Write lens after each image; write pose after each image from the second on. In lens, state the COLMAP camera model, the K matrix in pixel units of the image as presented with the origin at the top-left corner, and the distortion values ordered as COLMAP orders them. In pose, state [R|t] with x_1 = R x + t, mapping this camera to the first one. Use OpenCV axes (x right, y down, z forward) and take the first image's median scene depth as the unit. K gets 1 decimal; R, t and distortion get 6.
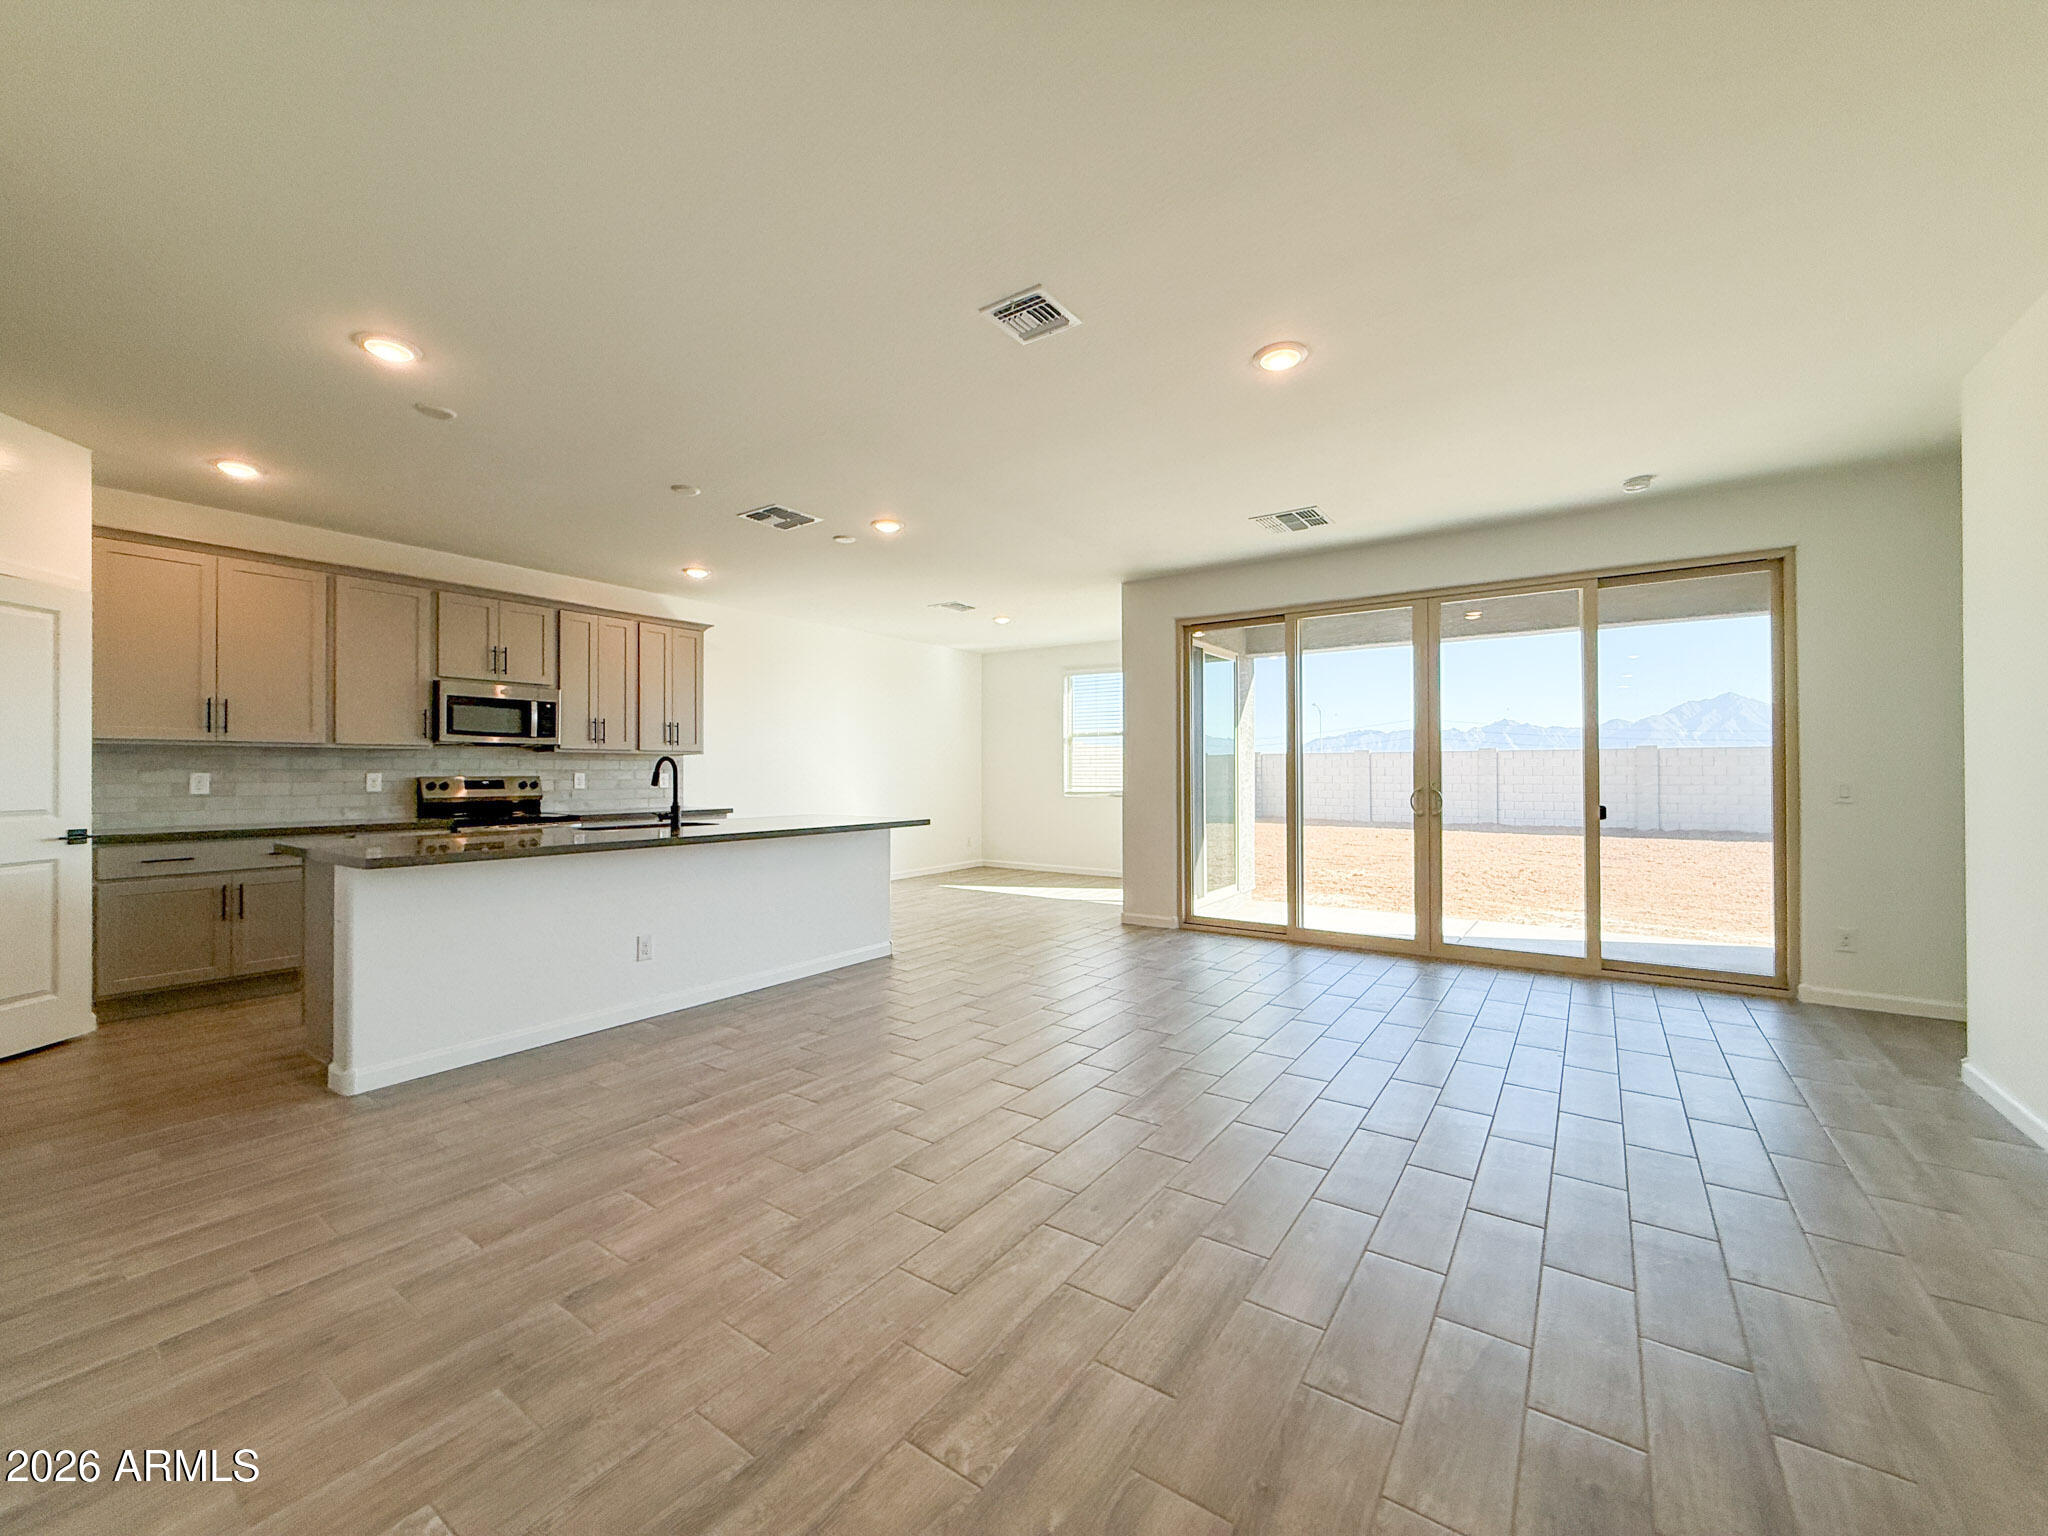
lens RADIAL K [[826.7, 0, 1026.1], [0, 826.7, 769.0], [0, 0, 1]] dist [-0.000258, -0.000034]
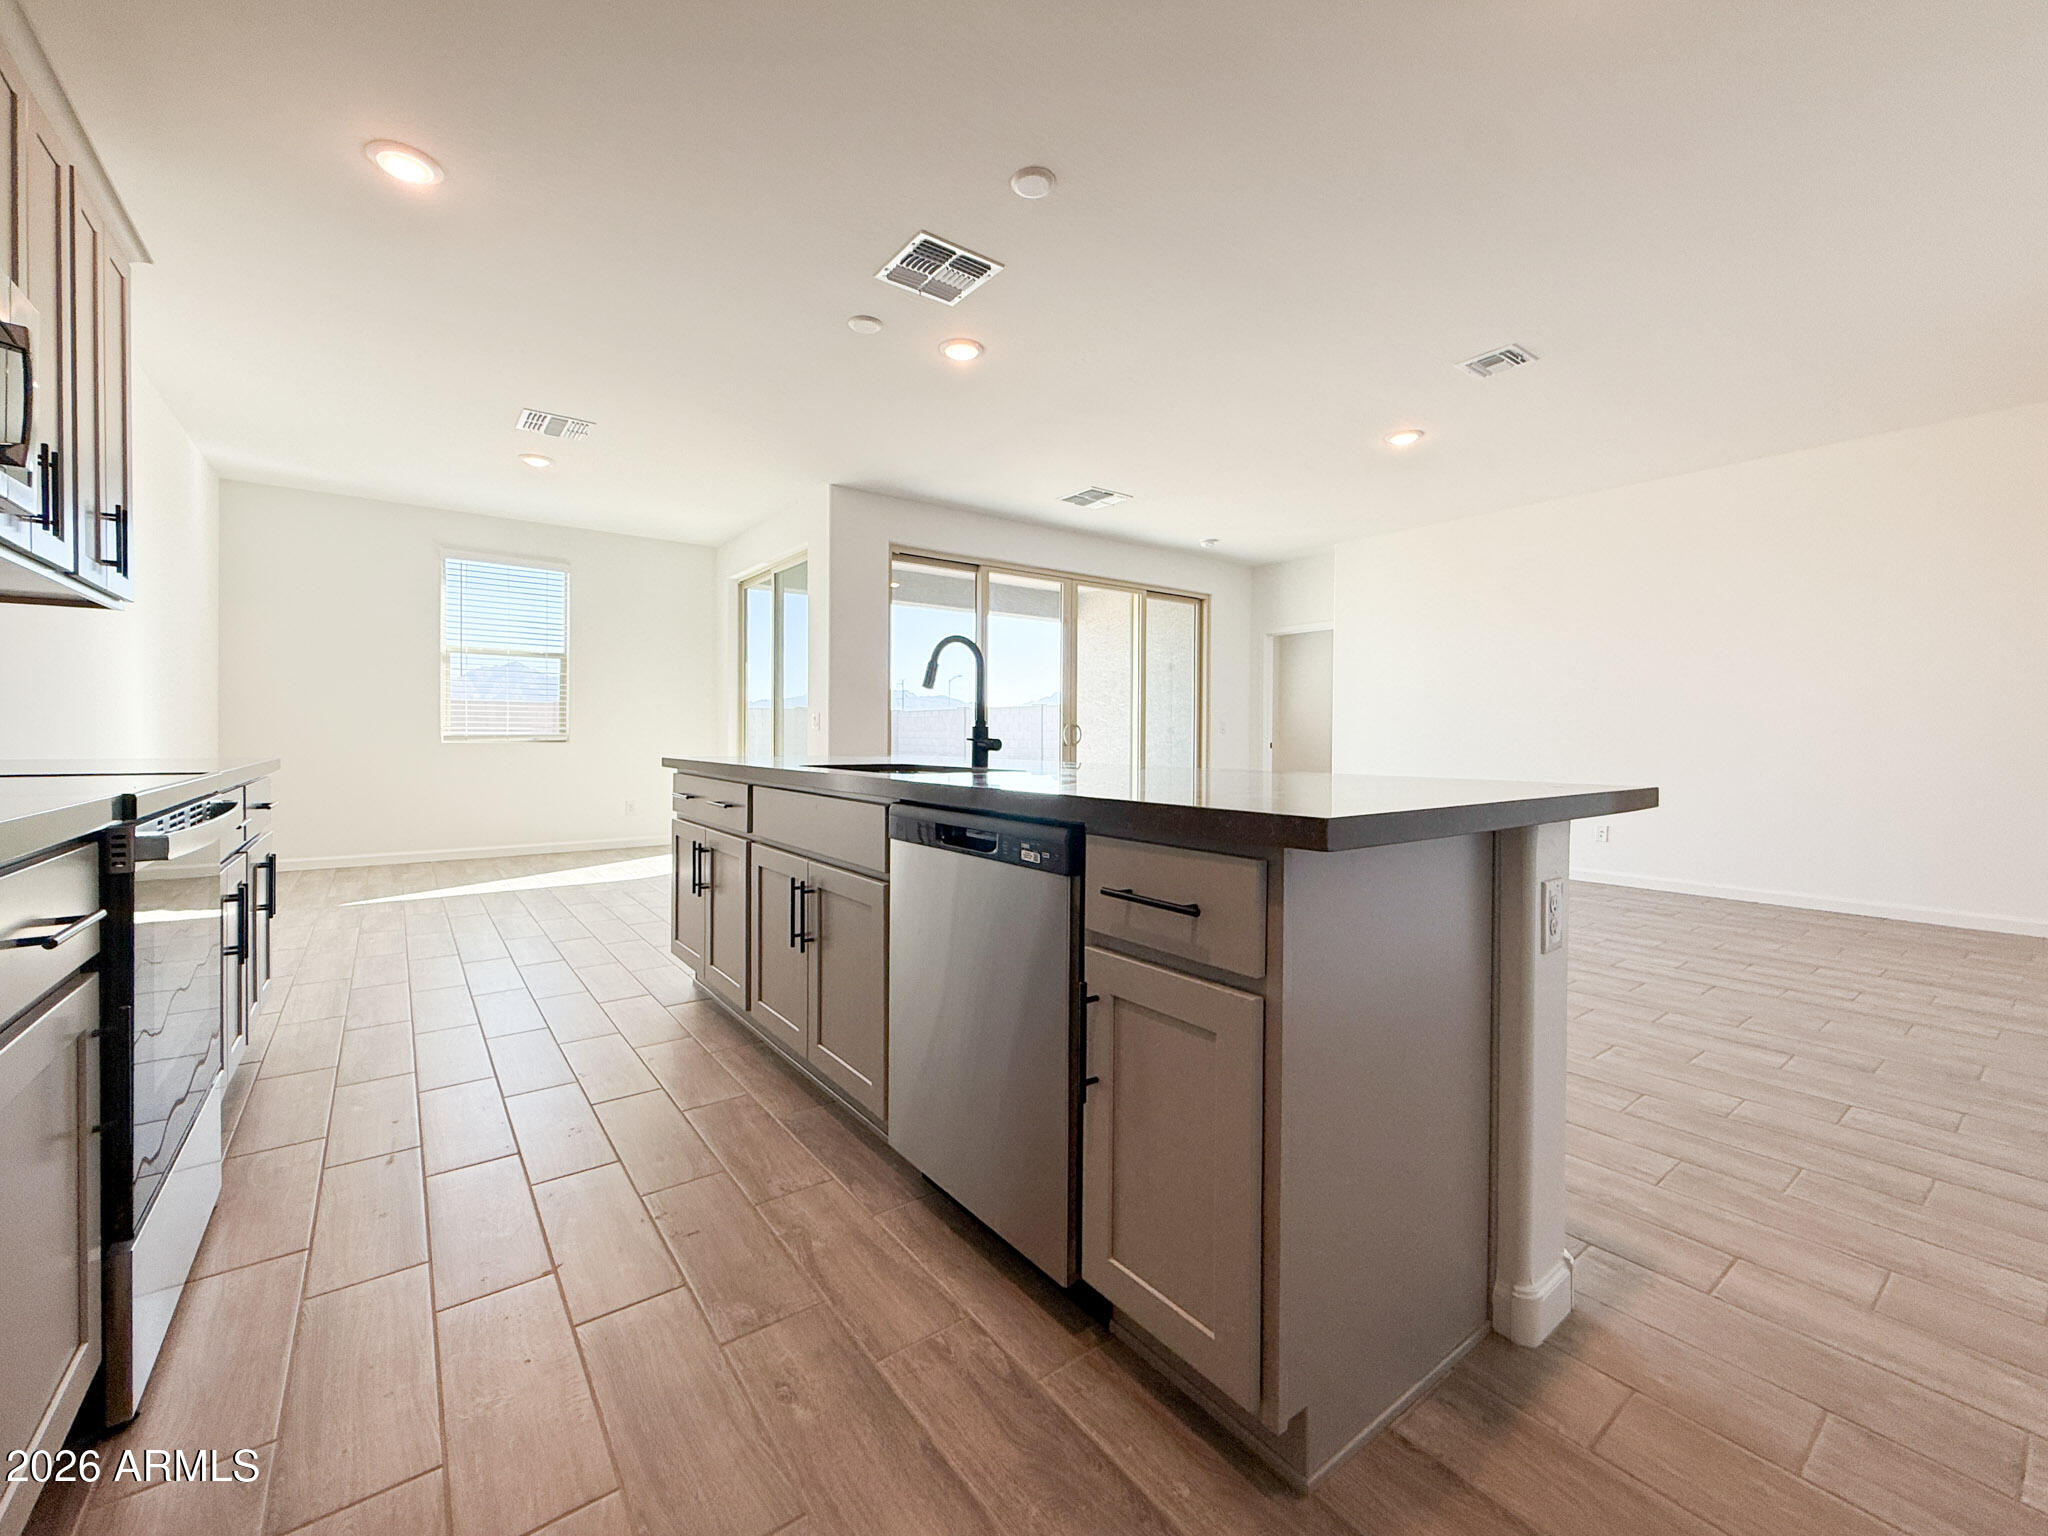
lens RADIAL K [[831.8, 0, 1031.2], [0, 831.8, 747.2], [0, 0, 1]] dist [0.001768, 0.000180]
pose [[0.304774, -0.008482, 0.952387, -0.929734], [-0.012181, 0.999844, 0.012803, 0.050051], [-0.952347, -0.015503, 0.304623, 0.781349]]
